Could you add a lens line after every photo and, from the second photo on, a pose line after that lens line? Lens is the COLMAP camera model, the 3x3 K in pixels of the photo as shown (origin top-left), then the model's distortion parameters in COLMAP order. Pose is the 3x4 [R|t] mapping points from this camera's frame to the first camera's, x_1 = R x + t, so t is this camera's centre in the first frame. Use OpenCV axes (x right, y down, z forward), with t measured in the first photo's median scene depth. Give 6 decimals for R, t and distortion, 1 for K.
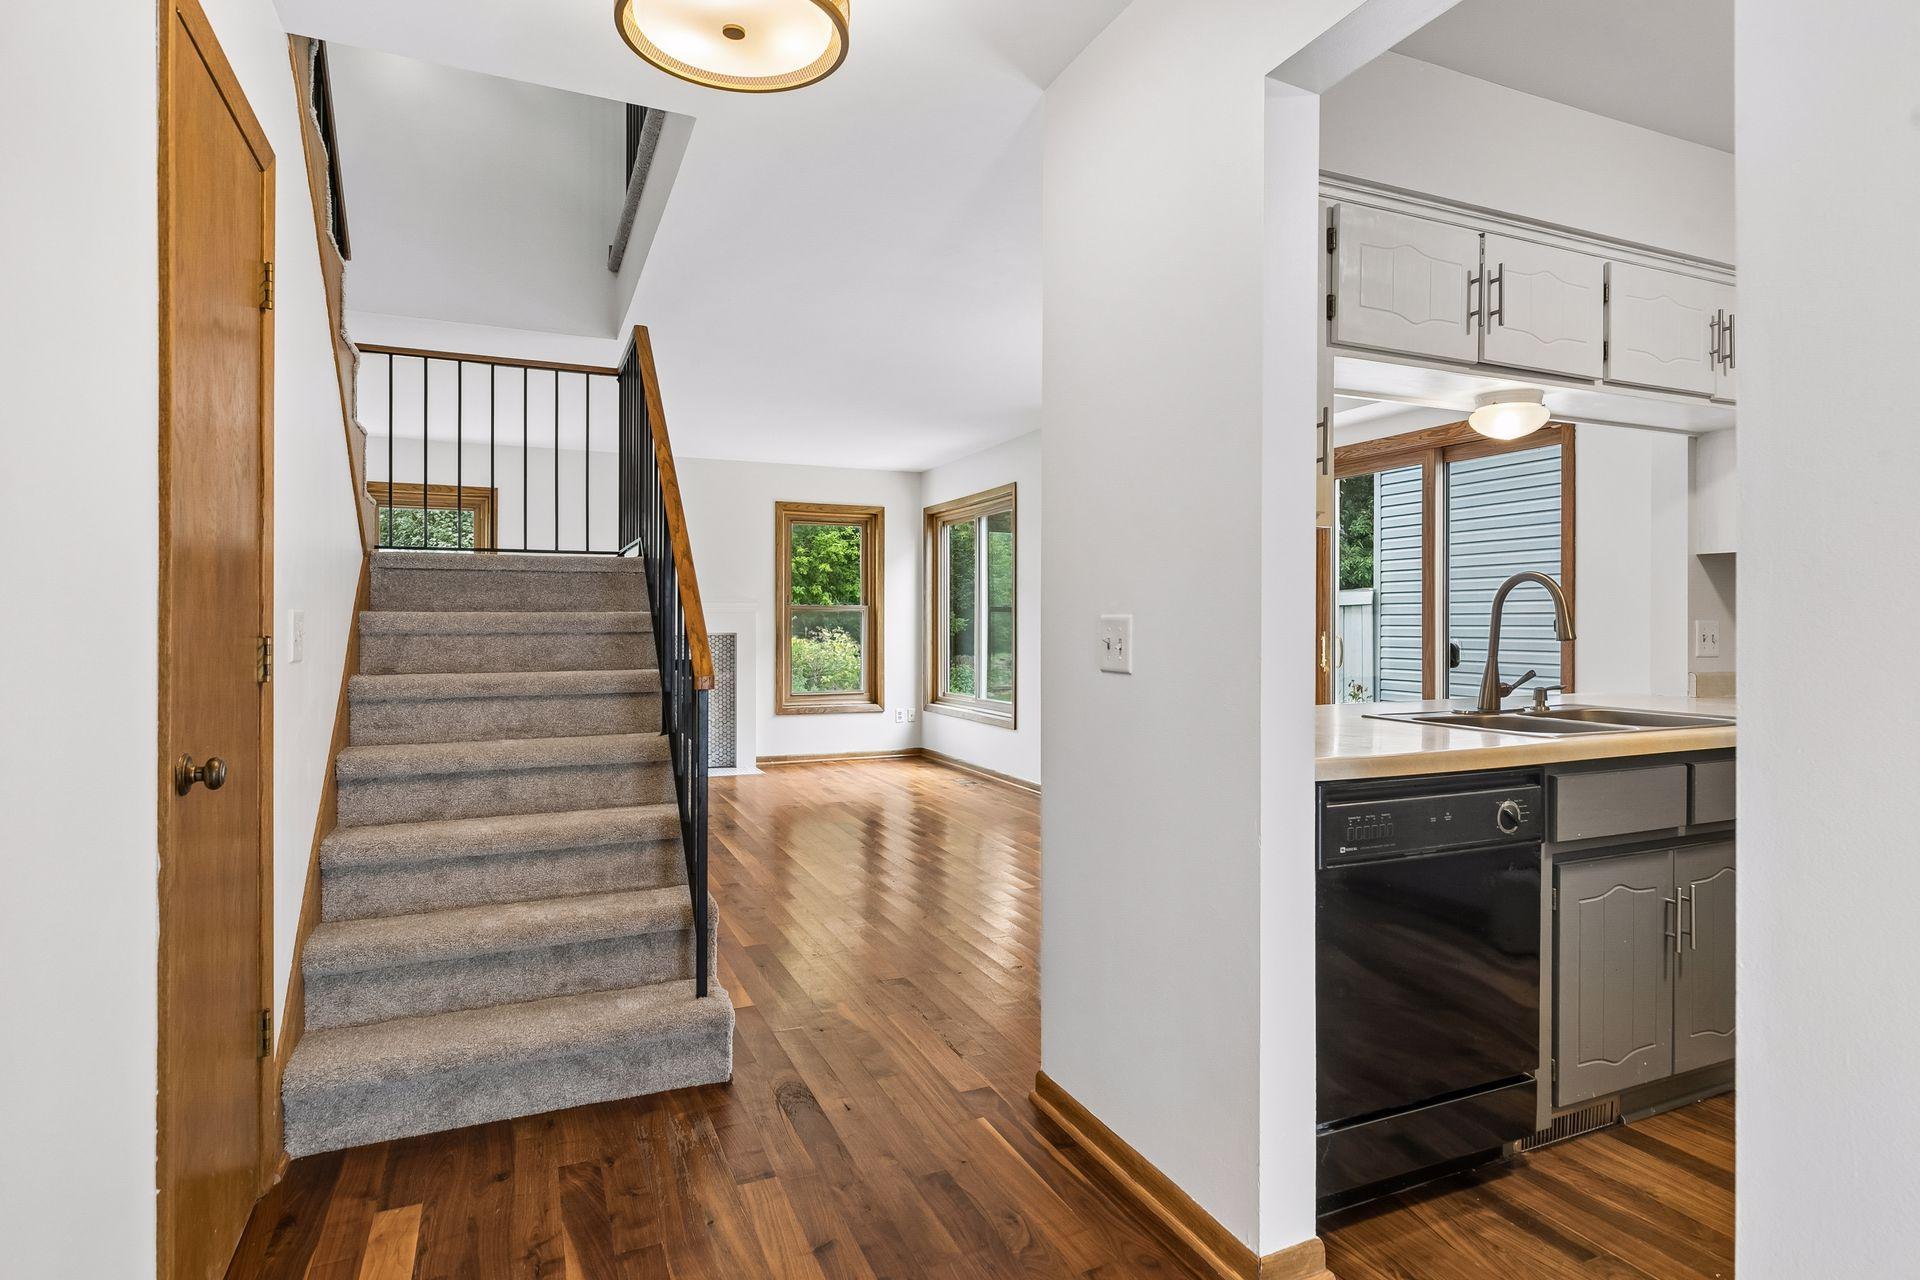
lens RADIAL K [[1032.2, 0, 987.2], [0, 1032.2, 632.5], [0, 0, 1]] dist [0.005192, -0.001107]
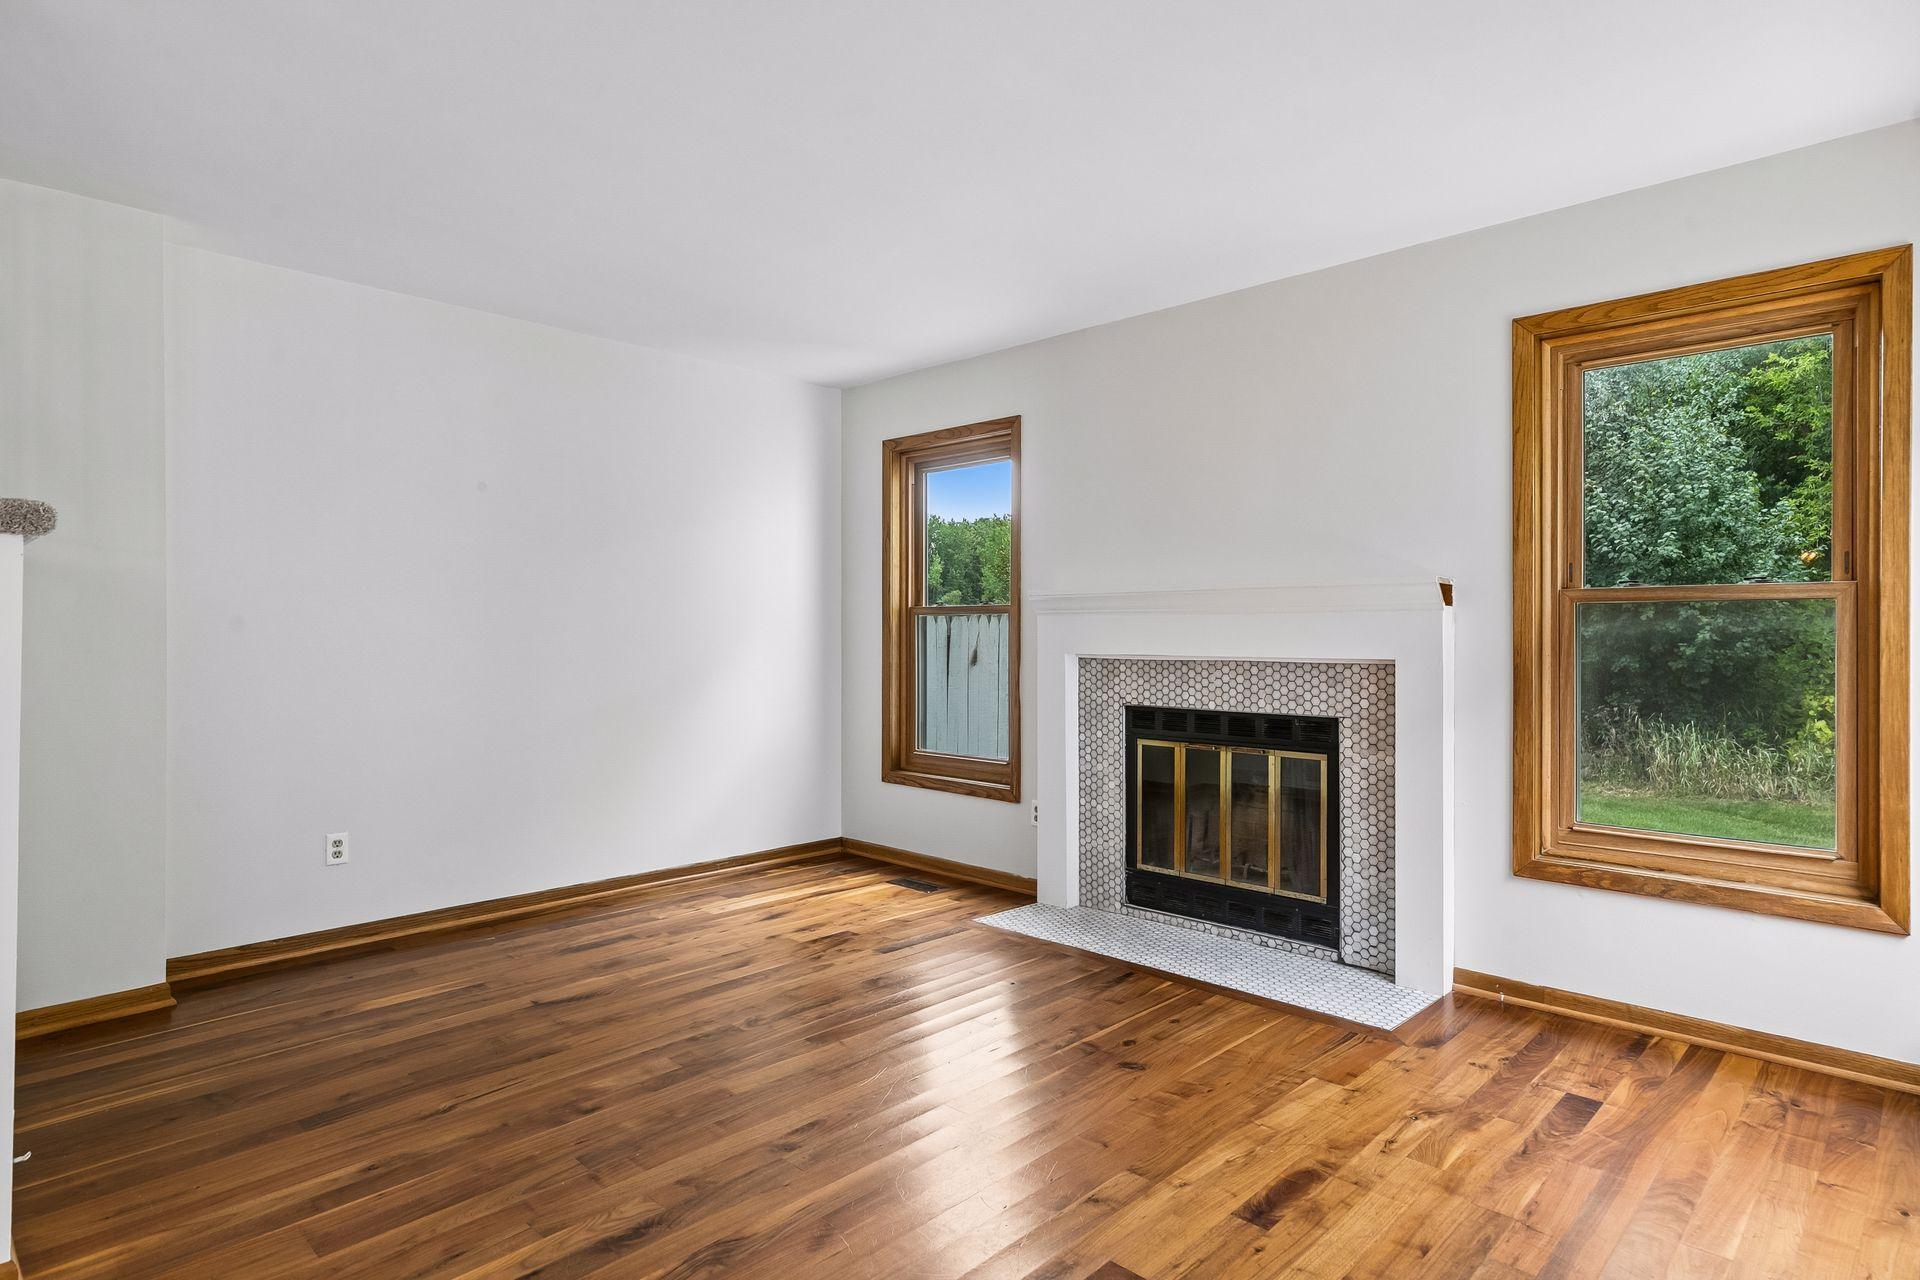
lens RADIAL K [[1032.2, 0, 984.2], [0, 1032.2, 639.9], [0, 0, 1]] dist [0.005192, -0.001107]
pose [[0.373941, 0.005012, -0.927439, 0.075642], [-0.007911, 0.999966, 0.002214, -0.006709], [0.927419, 0.006509, 0.373968, 0.645686]]
